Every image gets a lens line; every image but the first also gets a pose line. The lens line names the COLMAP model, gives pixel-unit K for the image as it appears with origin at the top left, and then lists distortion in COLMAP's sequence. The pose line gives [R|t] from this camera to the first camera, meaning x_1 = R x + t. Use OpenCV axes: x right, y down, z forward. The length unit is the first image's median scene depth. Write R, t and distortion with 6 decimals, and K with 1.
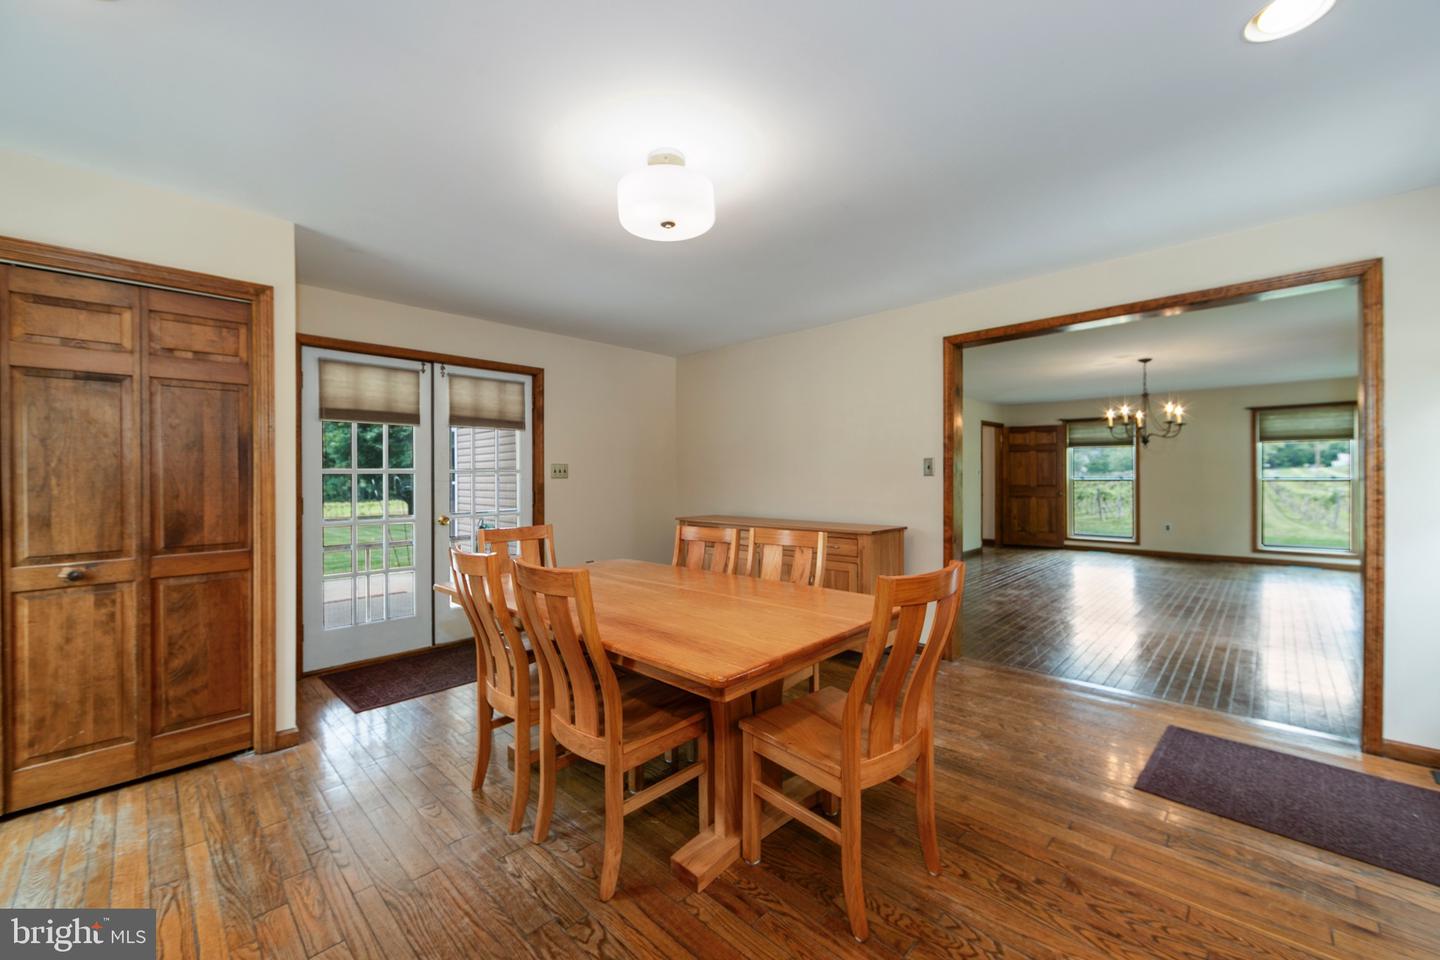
lens RADIAL K [[570.8, 0, 720.0], [0, 570.8, 480.0], [0, 0, 1]] dist [0.000130, 0.000001]
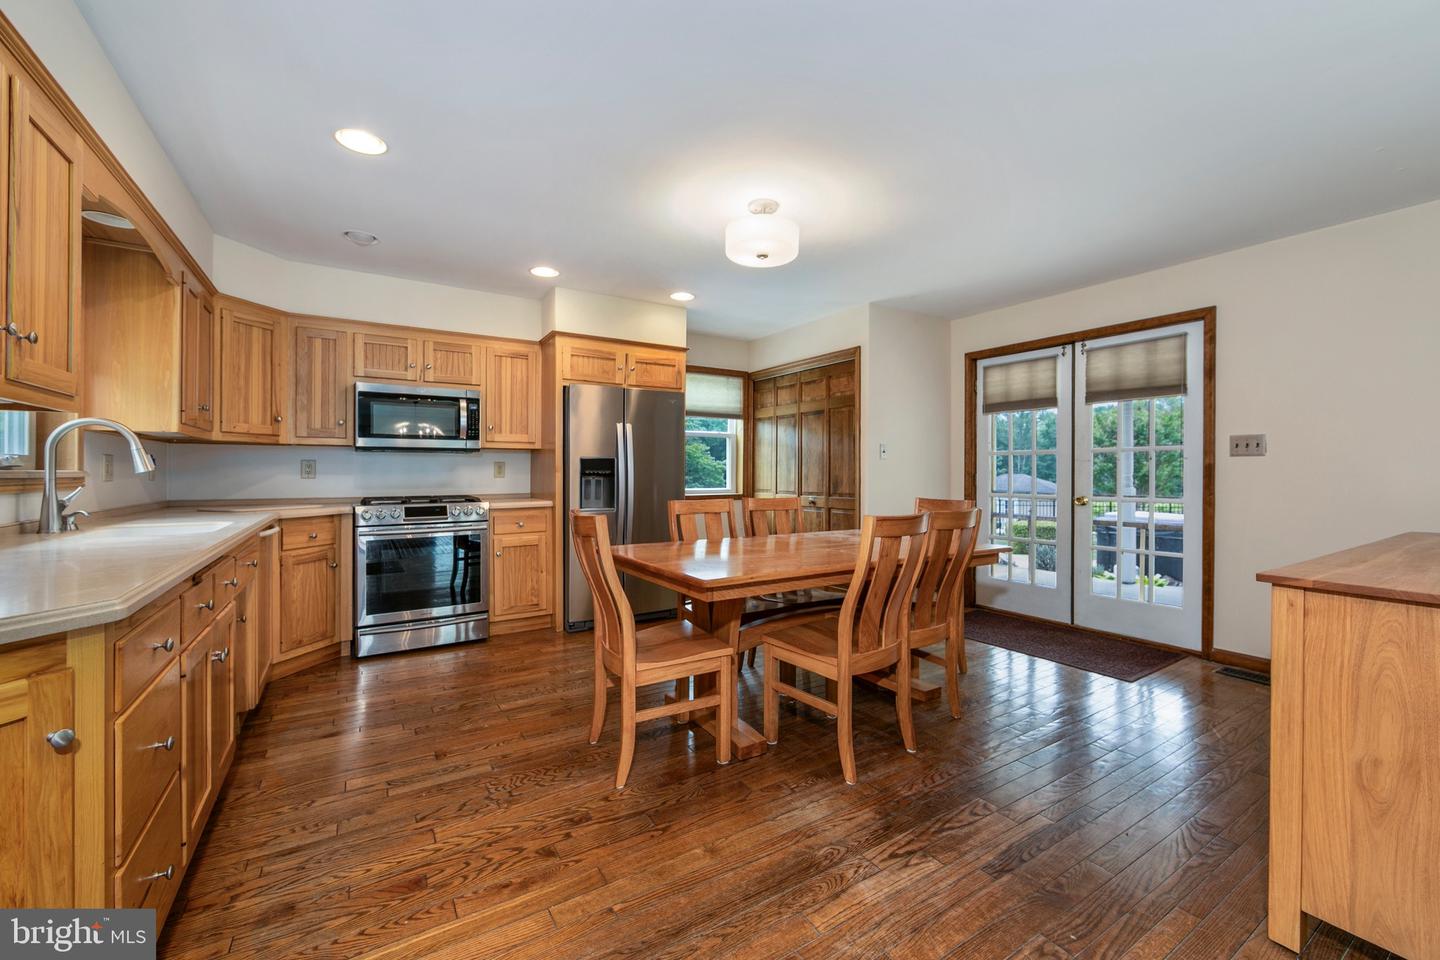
lens RADIAL K [[584.5, 0, 724.0], [0, 584.5, 469.9], [0, 0, 1]] dist [-0.000521, 0.000239]
pose [[-0.234806, 0.001517, -0.972041, 0.644730], [-0.007501, 0.999966, 0.003372, 0.019390], [0.972013, 0.008083, -0.234787, 0.646625]]
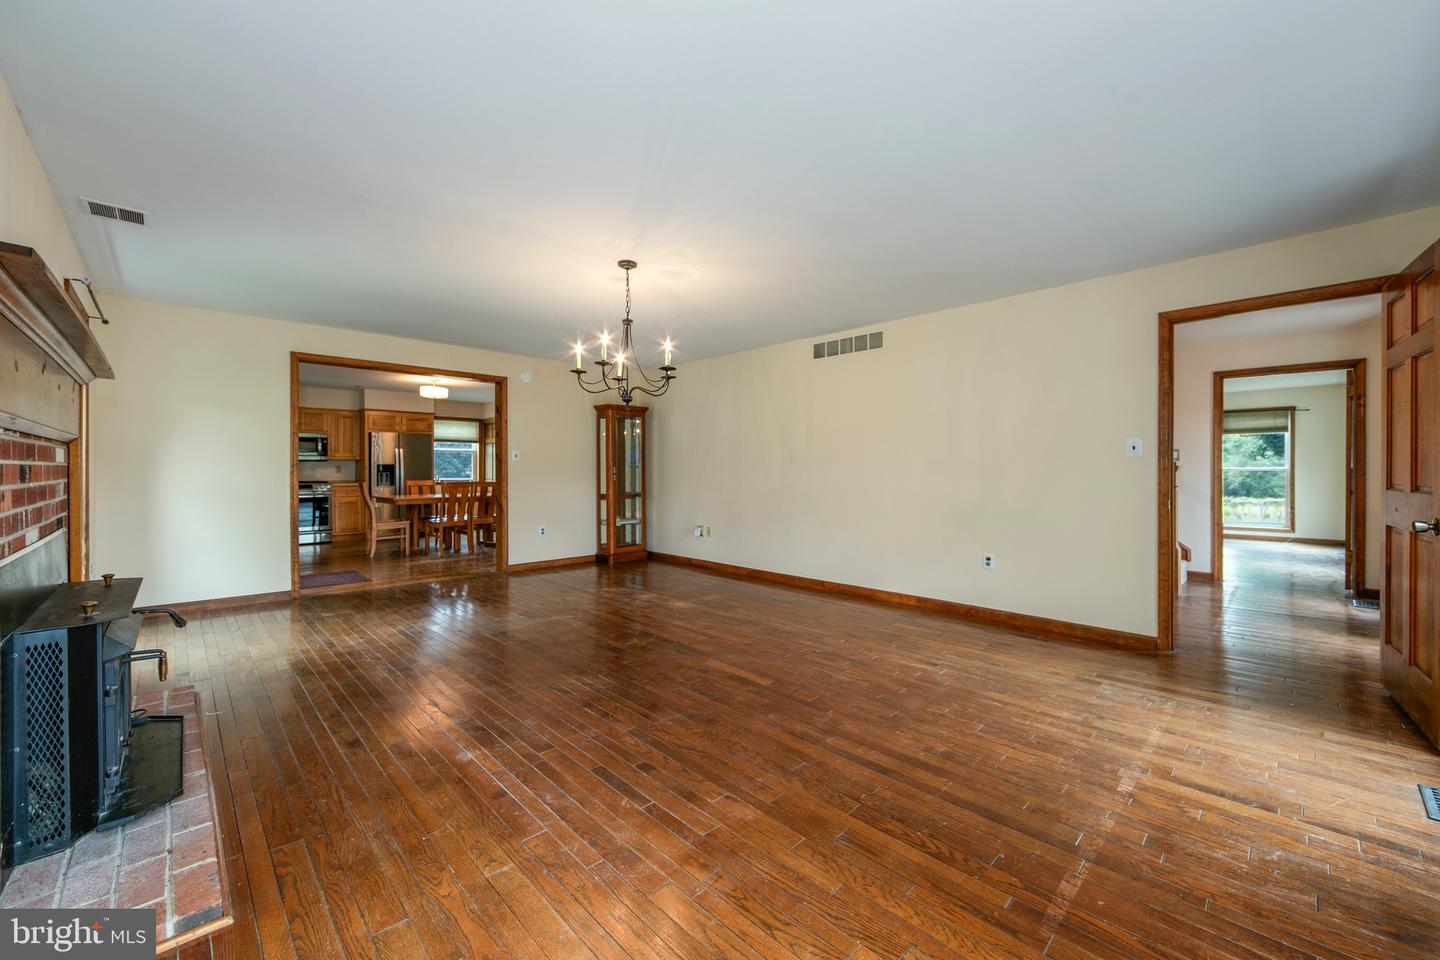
lens RADIAL K [[567.8, 0, 721.9], [0, 567.8, 473.4], [0, 0, 1]] dist [-0.000261, 0.000151]
pose [[-0.027588, 0.011575, -0.999552, 1.926772], [-0.007256, 0.999904, 0.011779, 0.004613], [0.999593, 0.007578, -0.027502, 1.591513]]
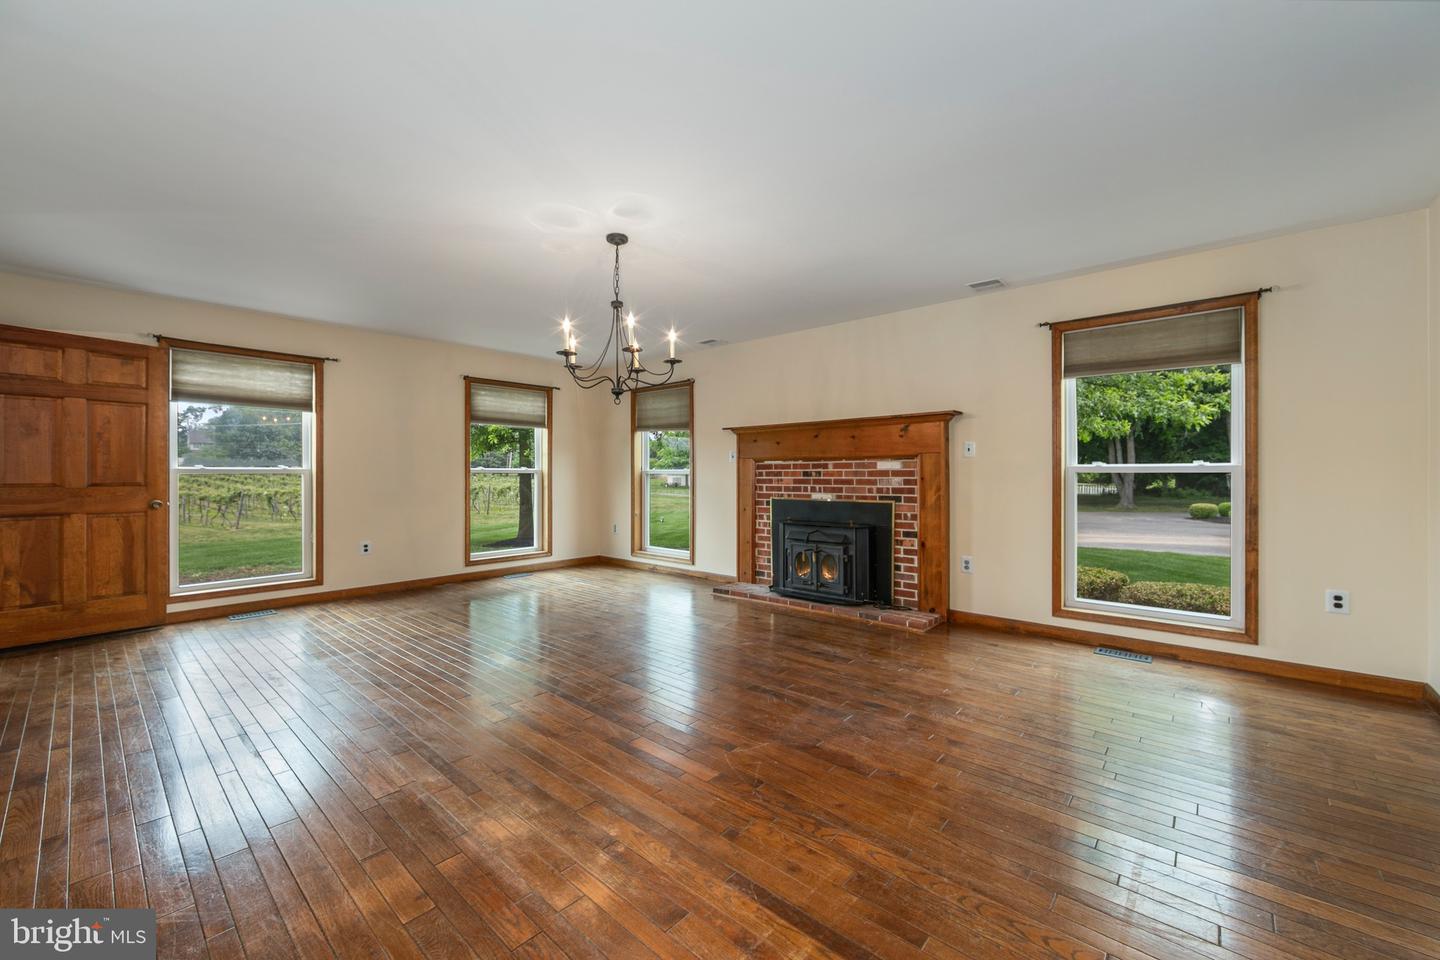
lens RADIAL K [[567.8, 0, 721.9], [0, 567.8, 473.4], [0, 0, 1]] dist [-0.000261, 0.000151]
pose [[-0.057423, 0.003920, 0.998342, 0.295364], [0.008713, 0.999956, -0.003425, 0.015723], [-0.998312, 0.008502, -0.057455, 1.327567]]
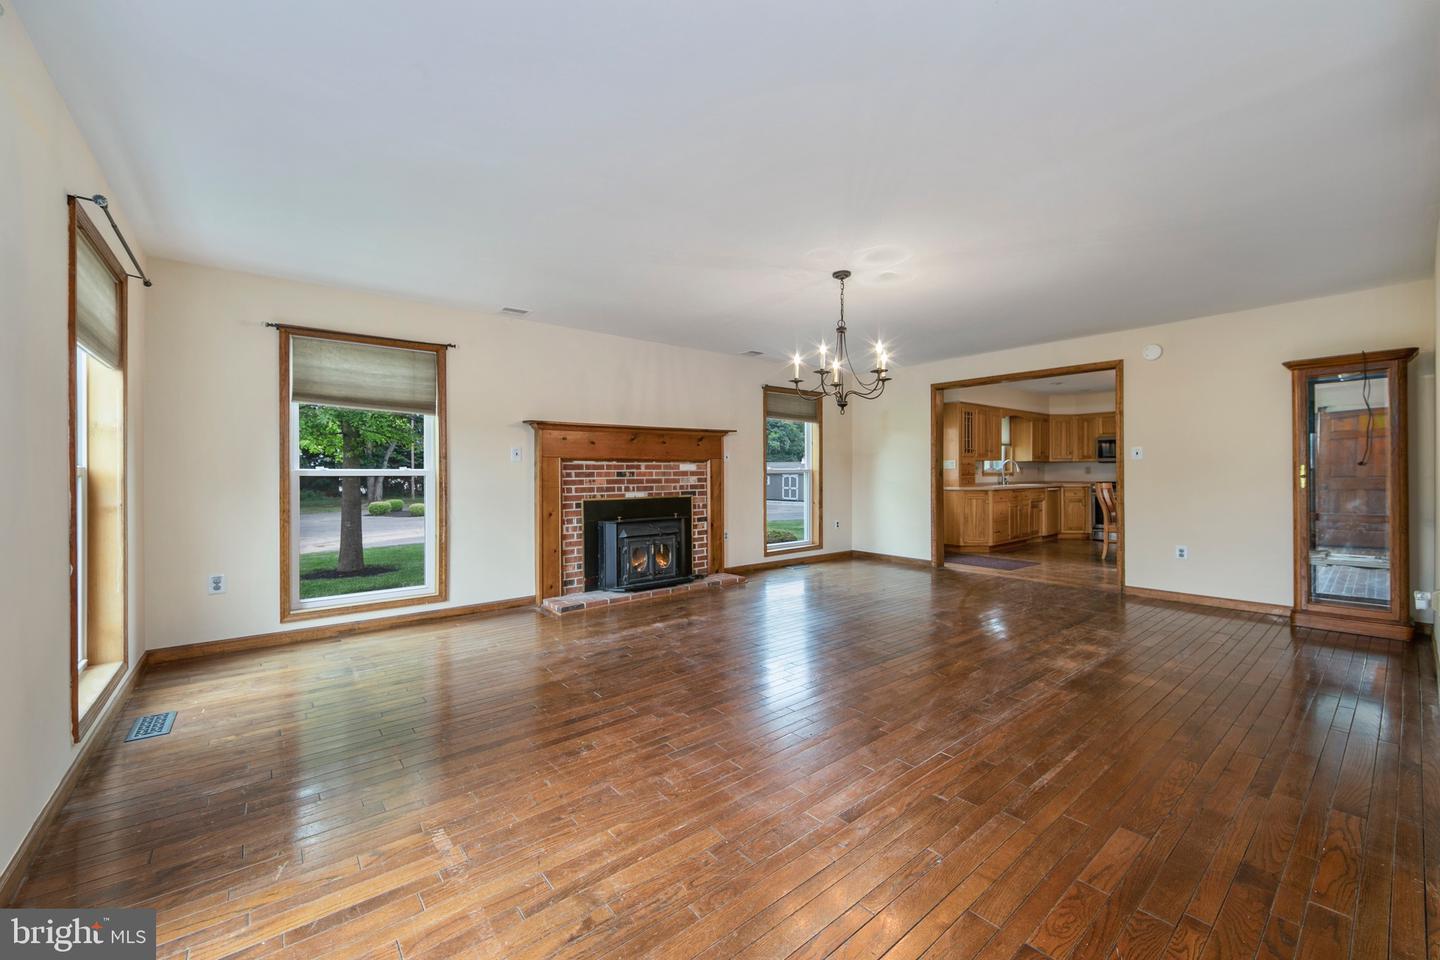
lens RADIAL K [[567.8, 0, 721.9], [0, 567.8, 473.4], [0, 0, 1]] dist [-0.000261, 0.000151]
pose [[-0.993456, 0.009285, 0.113841, 1.150719], [0.010239, 0.999917, 0.007798, 0.004219], [-0.113759, 0.008912, -0.993468, 2.342977]]
